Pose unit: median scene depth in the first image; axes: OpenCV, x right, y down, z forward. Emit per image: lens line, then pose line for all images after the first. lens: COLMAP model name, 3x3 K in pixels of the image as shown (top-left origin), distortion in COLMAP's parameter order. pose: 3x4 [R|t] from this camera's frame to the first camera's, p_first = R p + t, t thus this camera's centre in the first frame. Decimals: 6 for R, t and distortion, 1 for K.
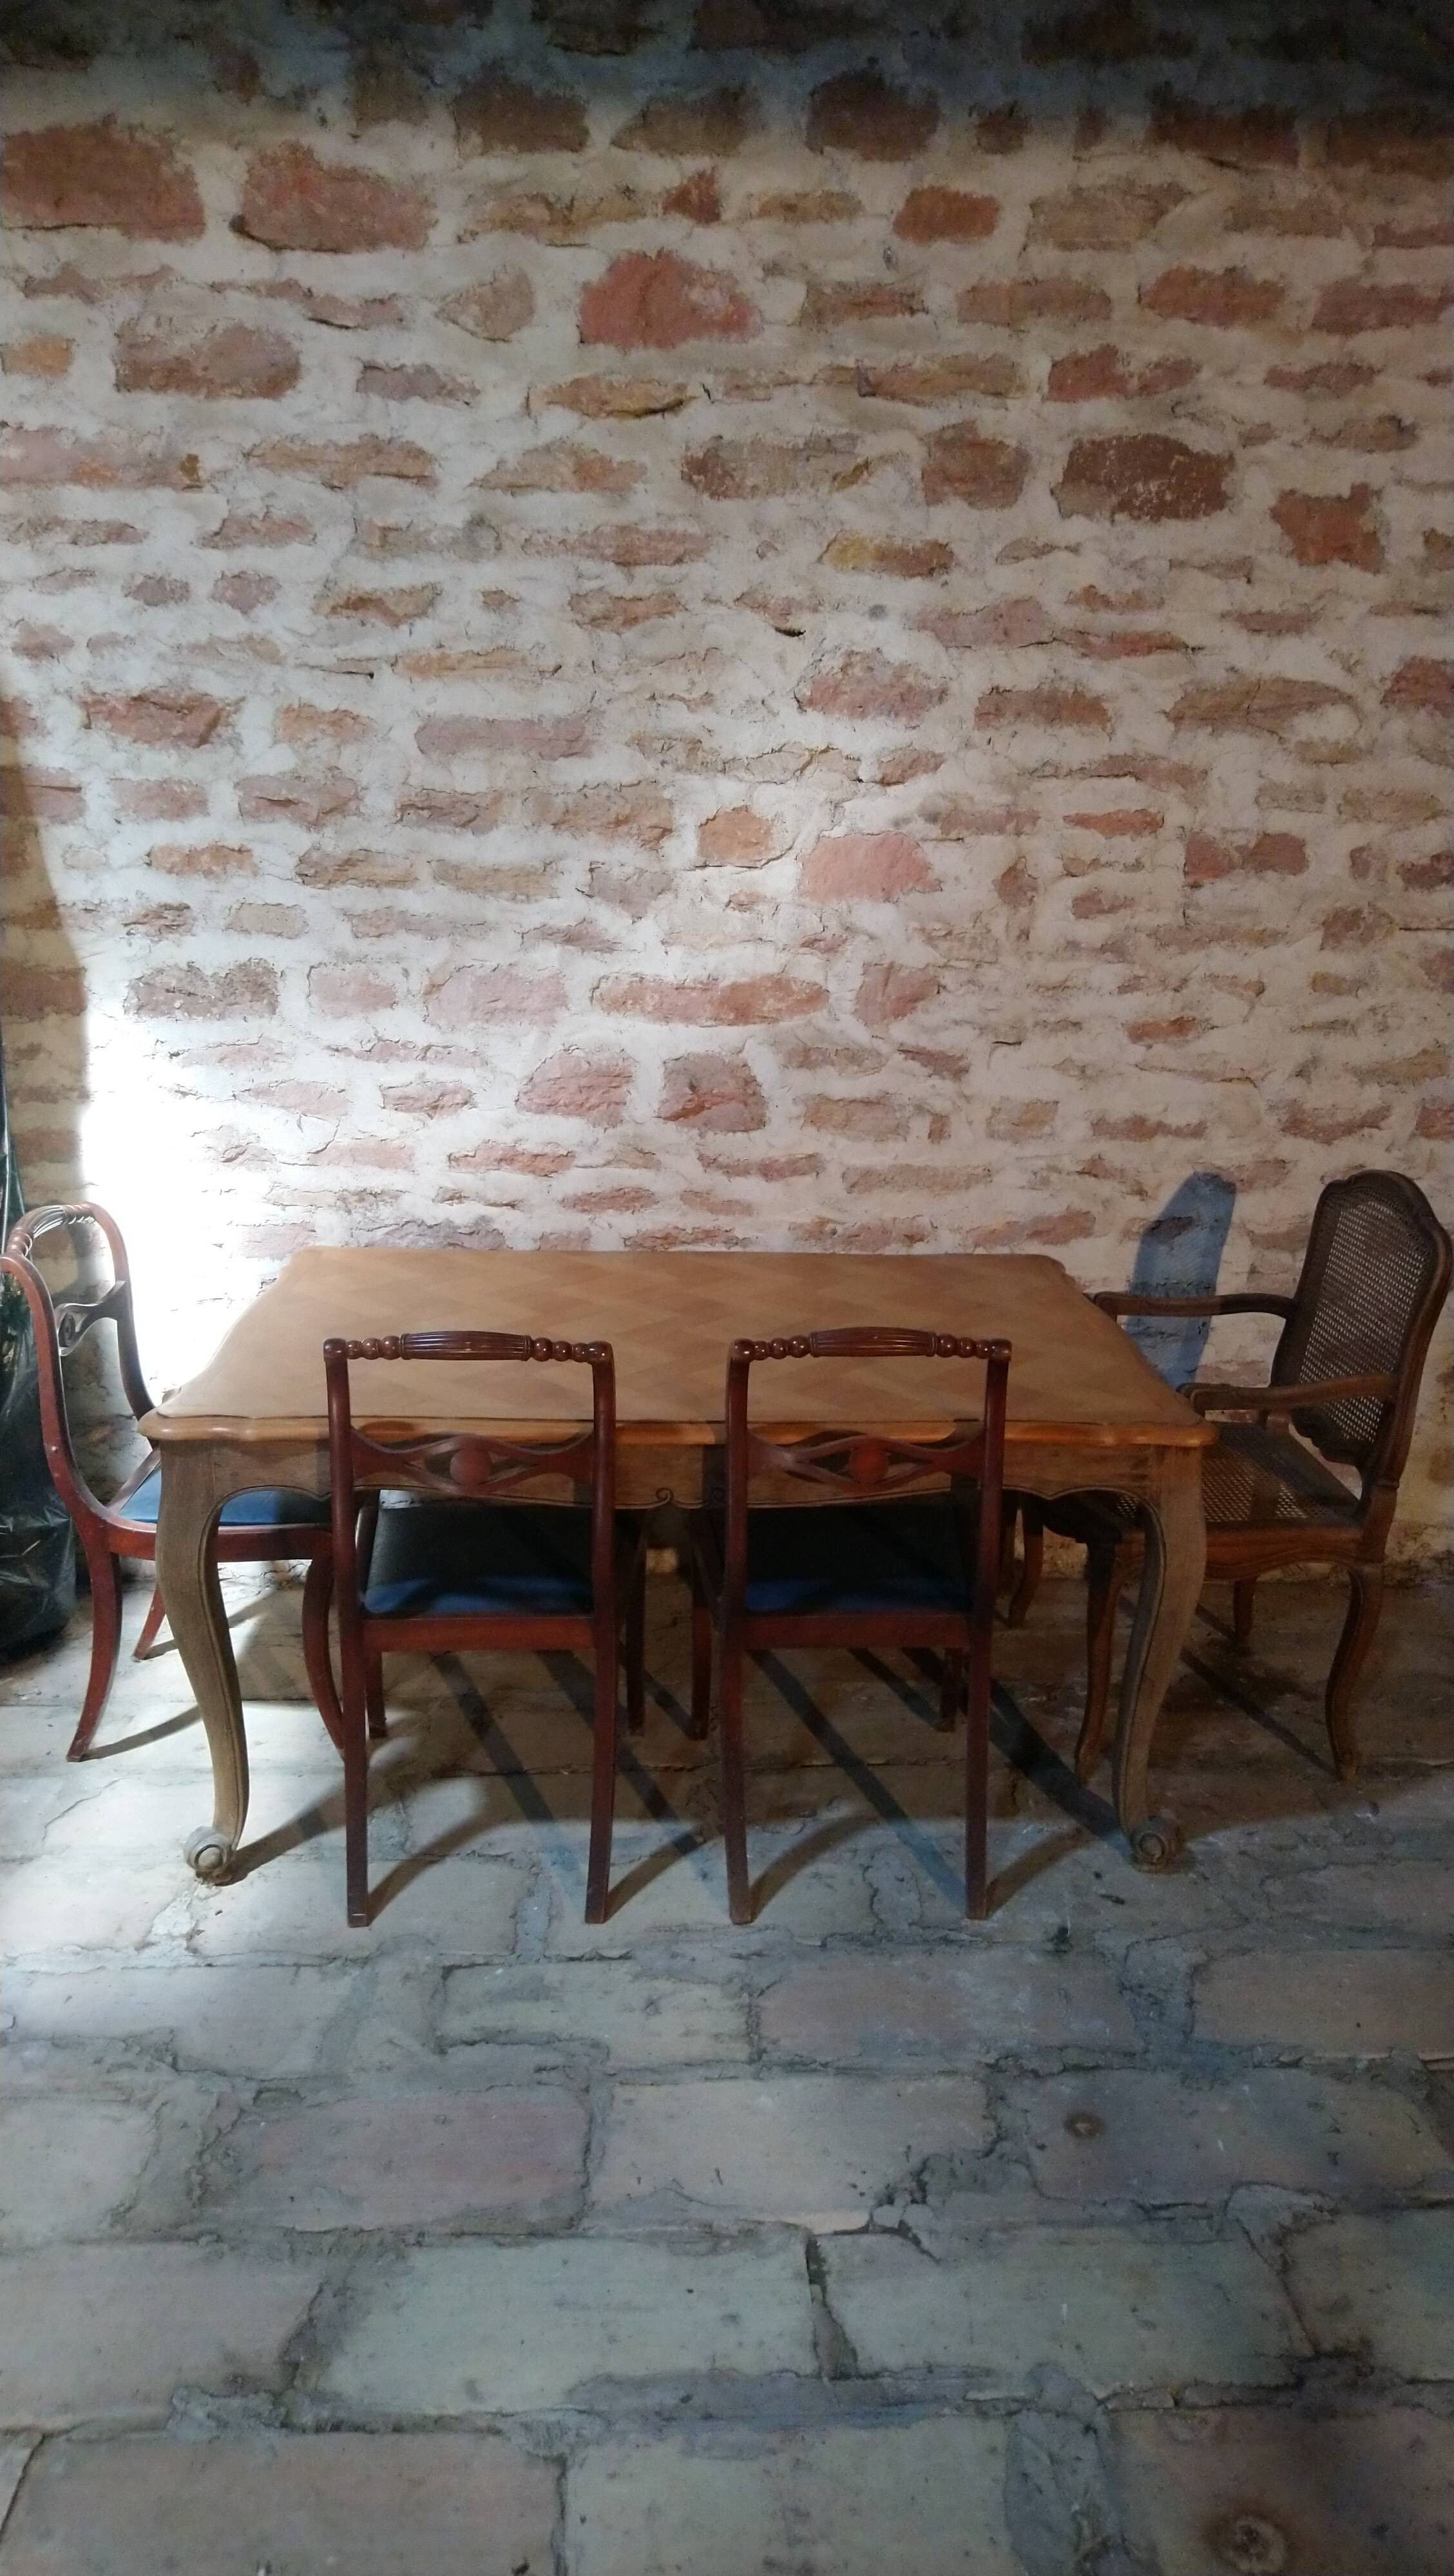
lens RADIAL K [[1640.6, 0, 739.8], [0, 1640.6, 1252.0], [0, 0, 1]] dist [0.058658, -0.101229]
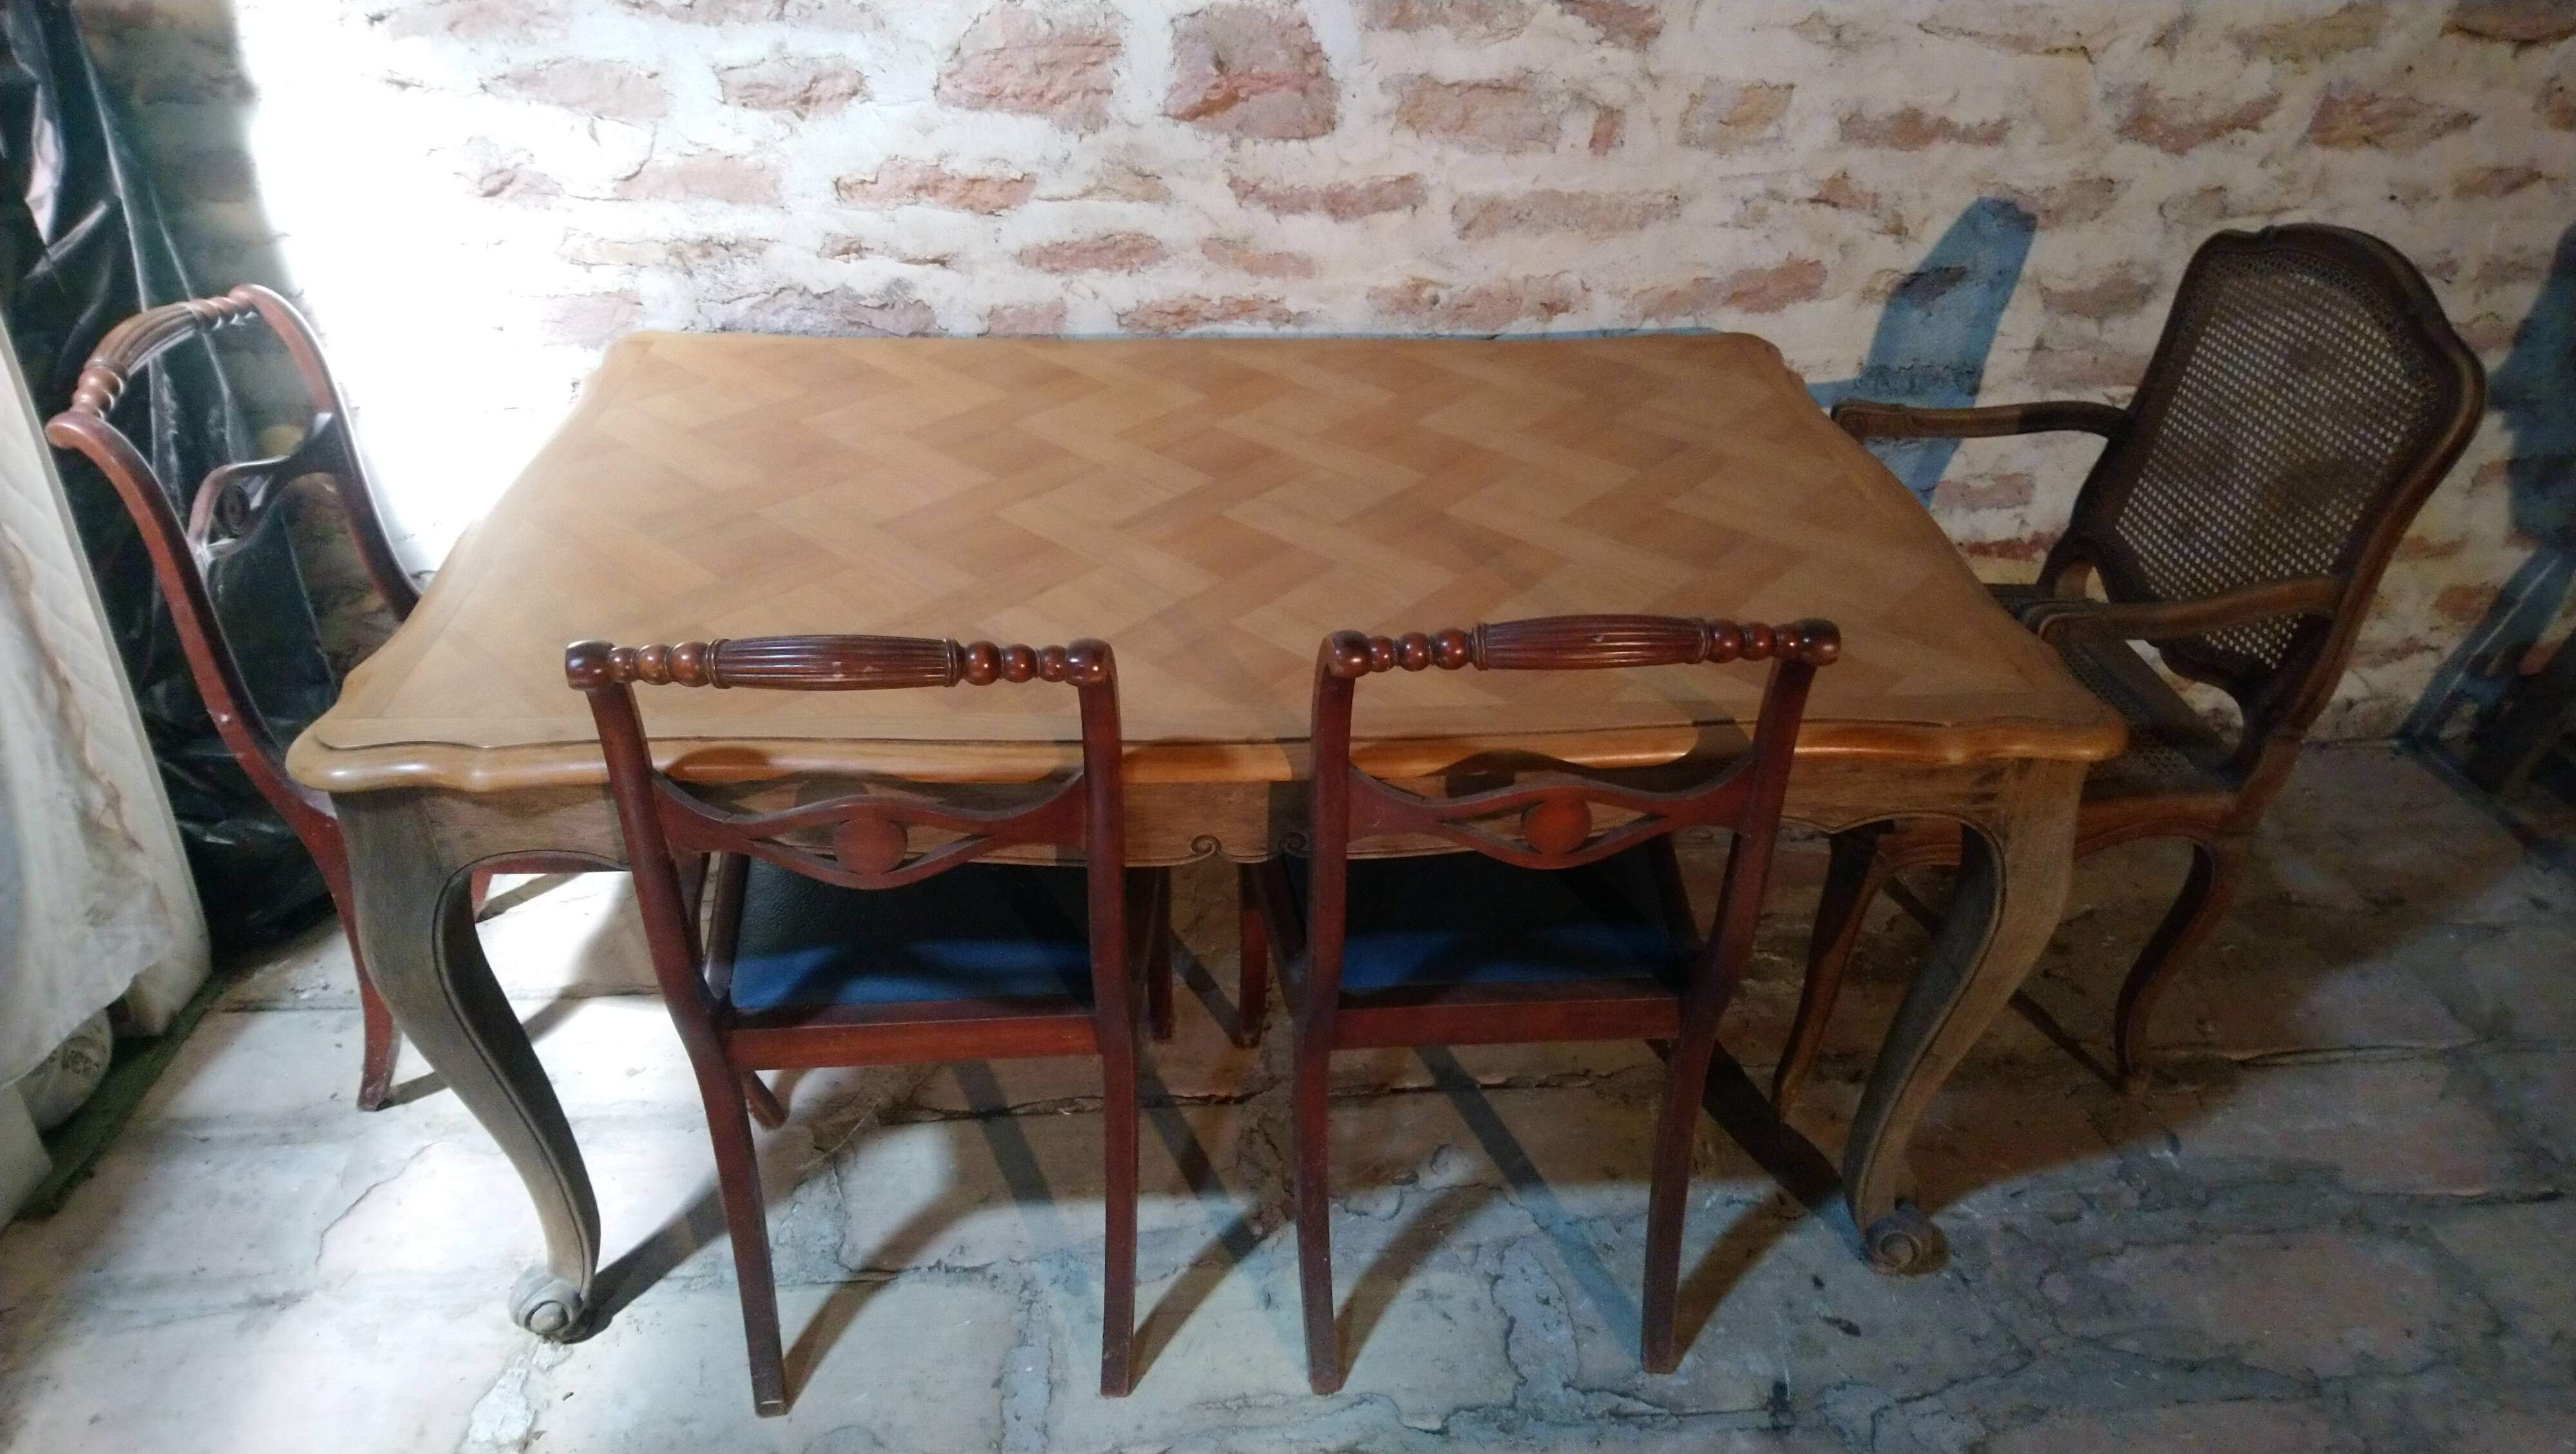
lens RADIAL K [[1640.6, 0, 1282.8], [0, 1640.6, 753.5], [0, 0, 1]] dist [0.058658, -0.101229]
pose [[0.999660, -0.012599, 0.022816, -0.022417], [0.004456, 0.945122, 0.326687, -0.058794], [-0.025680, -0.326474, 0.944857, 0.325874]]
